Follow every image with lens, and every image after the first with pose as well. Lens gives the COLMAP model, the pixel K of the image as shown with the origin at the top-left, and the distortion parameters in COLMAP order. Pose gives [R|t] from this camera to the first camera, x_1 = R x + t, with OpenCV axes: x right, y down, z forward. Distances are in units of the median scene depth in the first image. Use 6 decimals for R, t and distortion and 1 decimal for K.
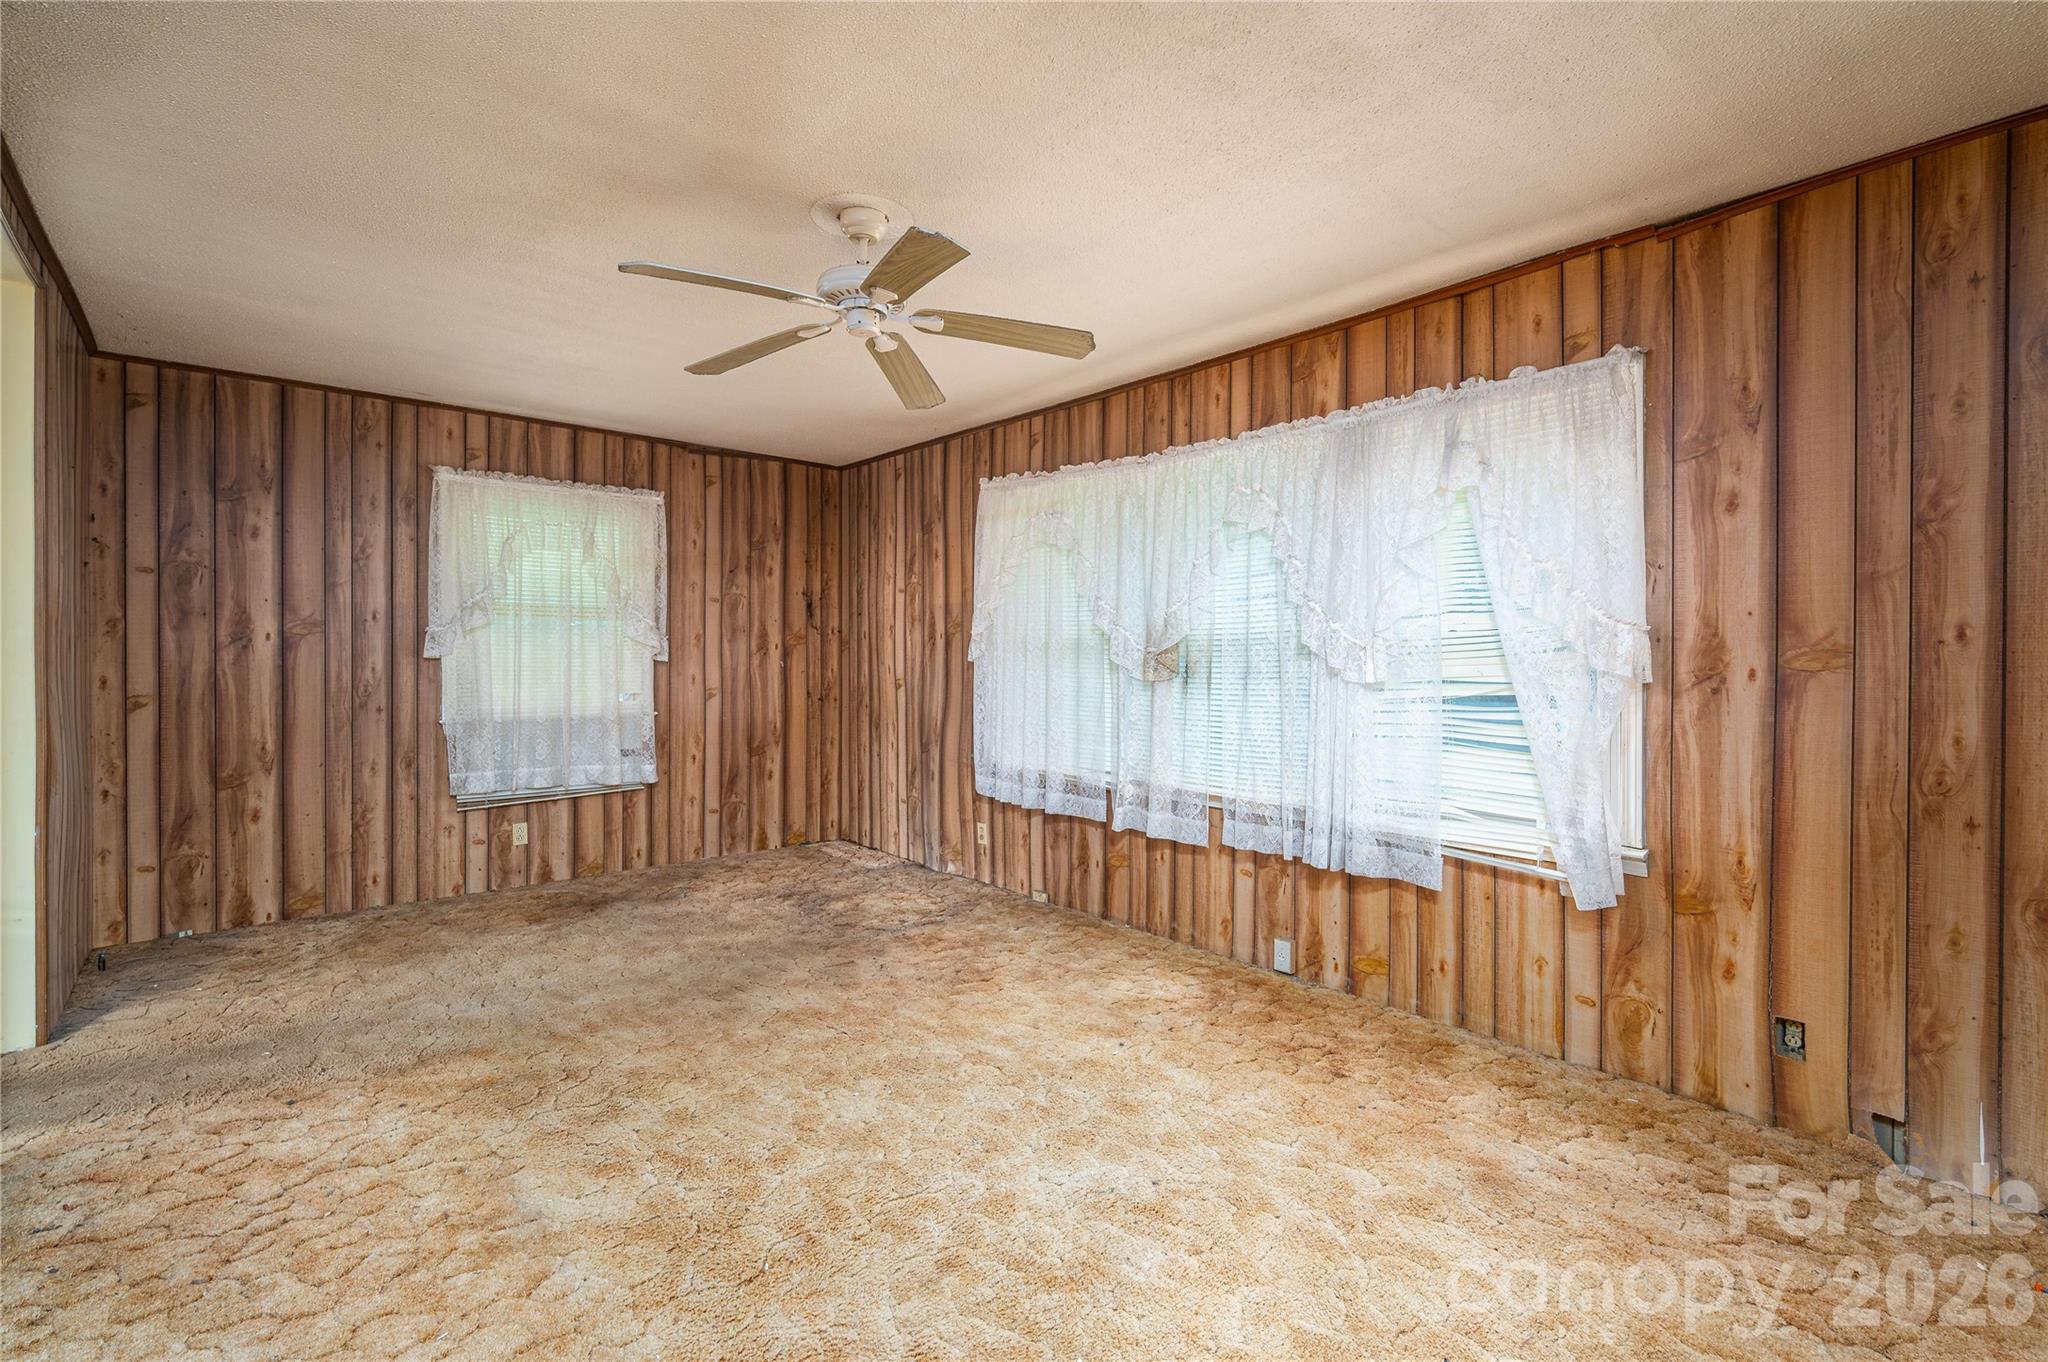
lens RADIAL K [[944.0, 0, 1025.8], [0, 944.0, 664.2], [0, 0, 1]] dist [-0.002175, 0.000114]
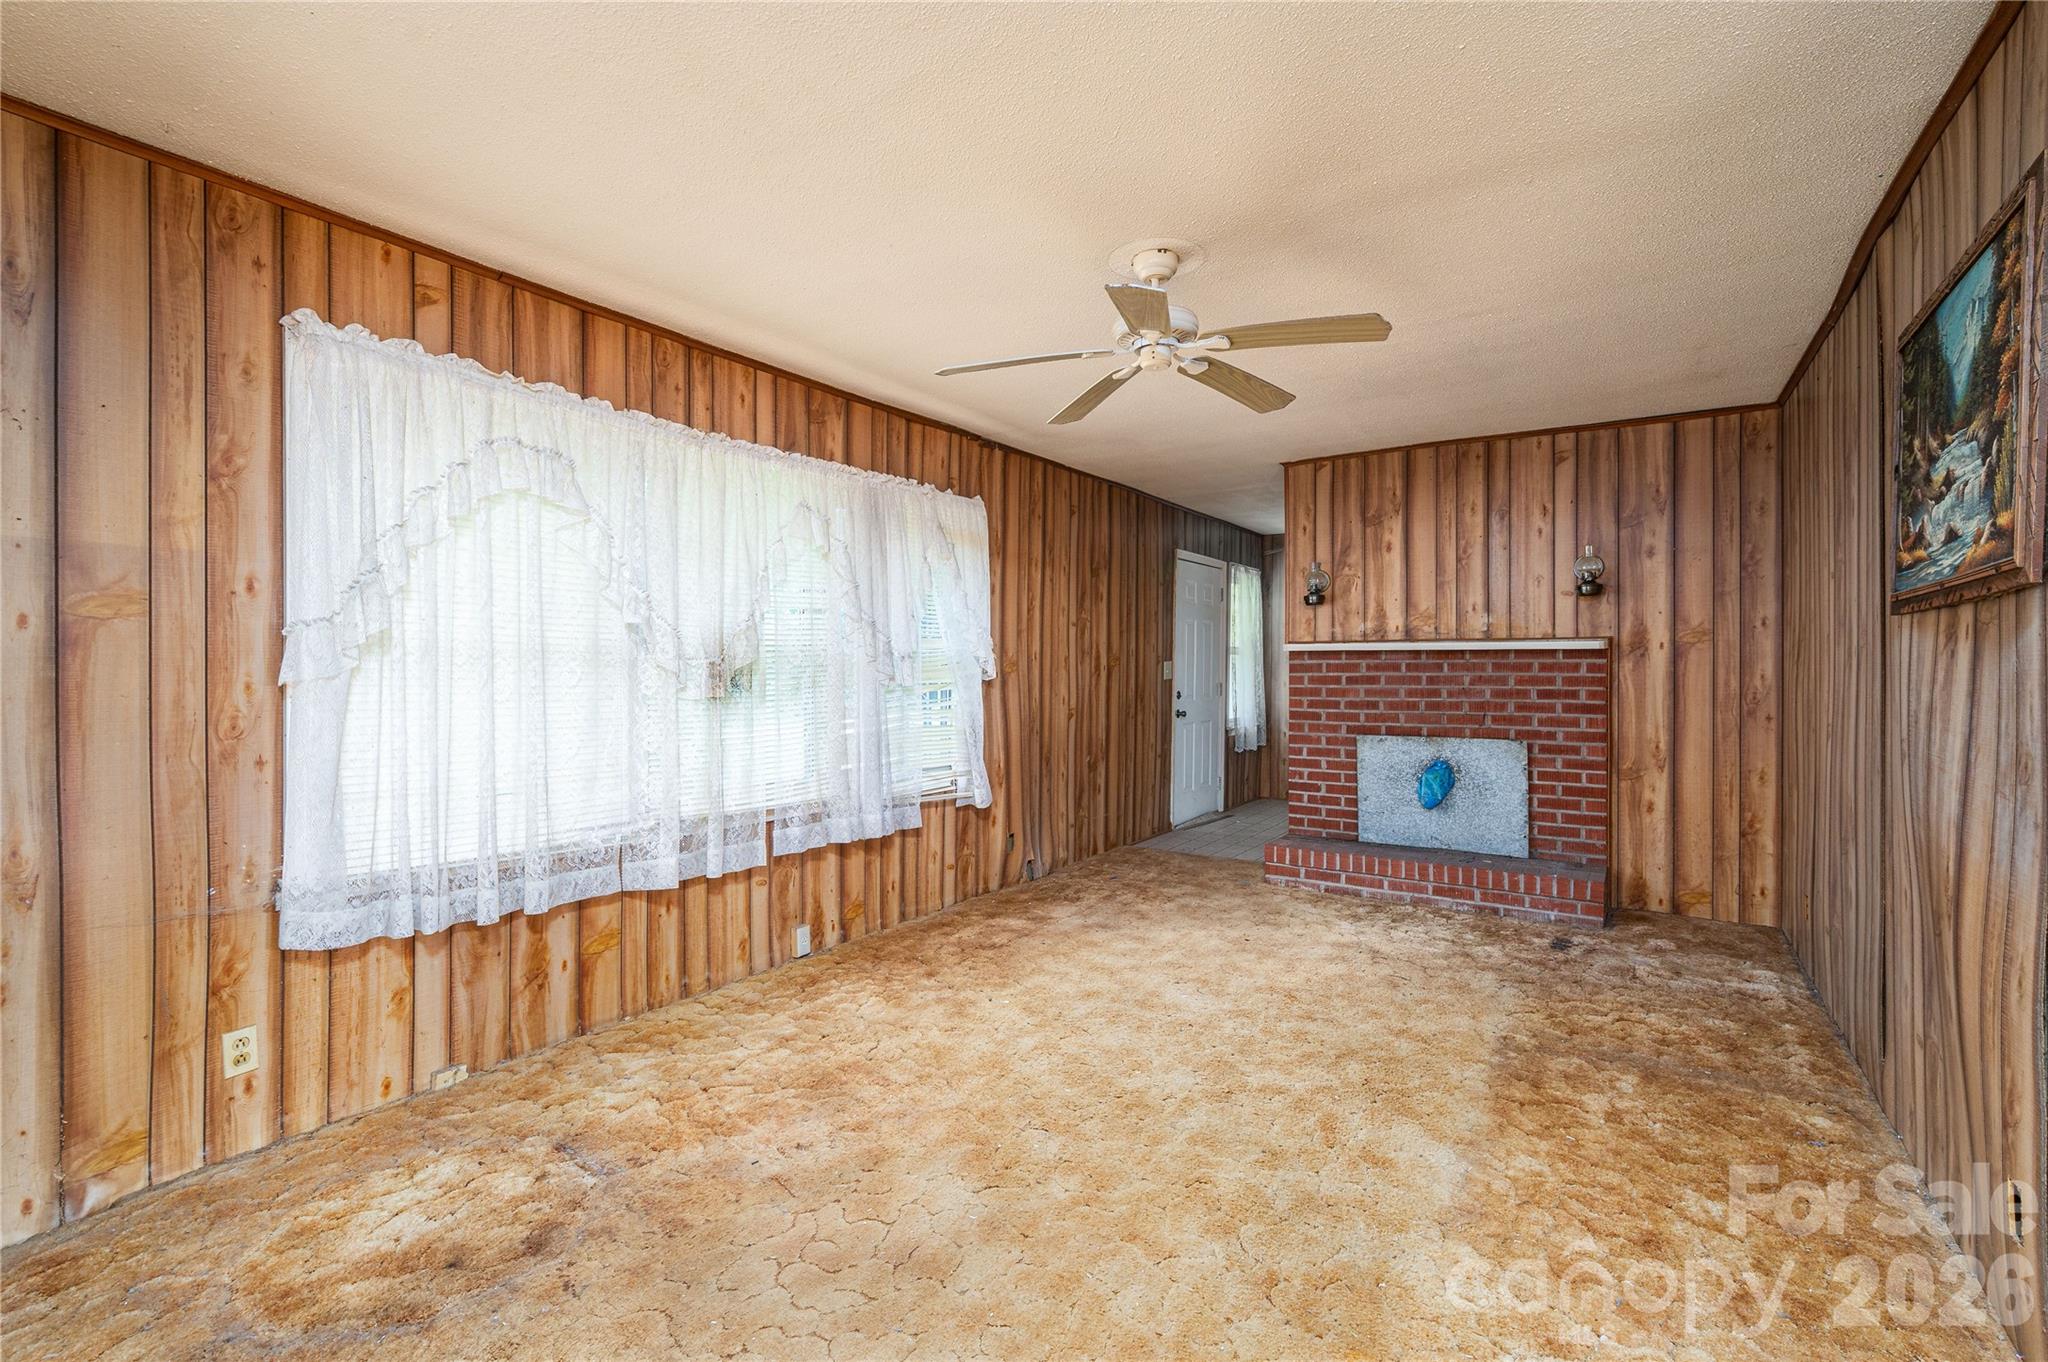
lens RADIAL K [[944.0, 0, 1025.8], [0, 944.0, 664.2], [0, 0, 1]] dist [-0.002175, 0.000114]
pose [[-0.288517, -0.003535, 0.957468, -0.666492], [0.009366, 0.999935, 0.006514, -0.012771], [-0.957429, 0.010847, -0.288465, 0.837232]]
